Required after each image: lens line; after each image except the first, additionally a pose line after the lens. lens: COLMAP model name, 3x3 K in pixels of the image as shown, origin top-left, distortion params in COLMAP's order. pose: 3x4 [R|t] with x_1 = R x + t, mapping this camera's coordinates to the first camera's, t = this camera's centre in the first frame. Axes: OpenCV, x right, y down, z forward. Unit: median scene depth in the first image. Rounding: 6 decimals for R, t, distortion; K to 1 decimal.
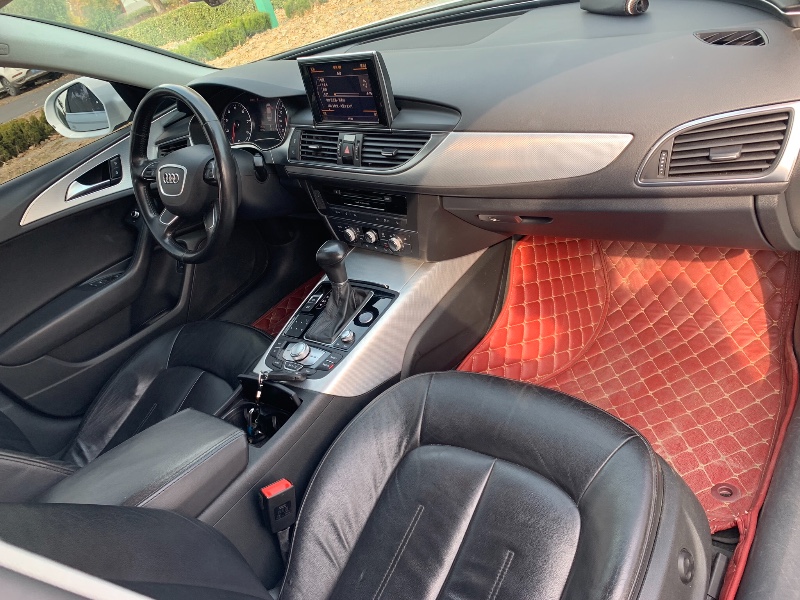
lens RADIAL K [[616.2, 0, 400.0], [0, 616.2, 300.0], [0, 0, 1]] dist [0.008239, 0.007483]
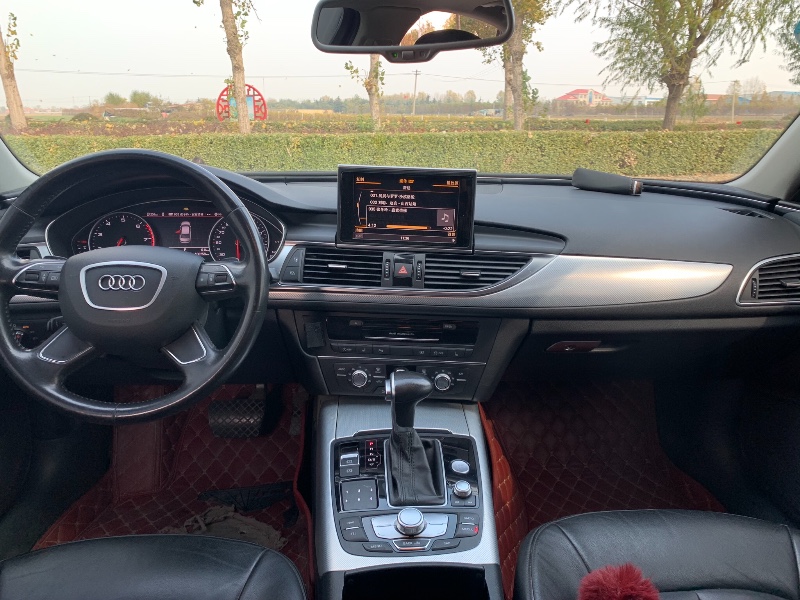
lens RADIAL K [[609.1, 0, 398.7], [0, 609.1, 302.9], [0, 0, 1]] dist [-0.015810, 0.001212]
pose [[0.763147, 0.076536, 0.641677, -0.691772], [0.129022, 0.954924, -0.267345, 0.034716], [-0.633214, 0.286814, 0.718873, 0.422936]]
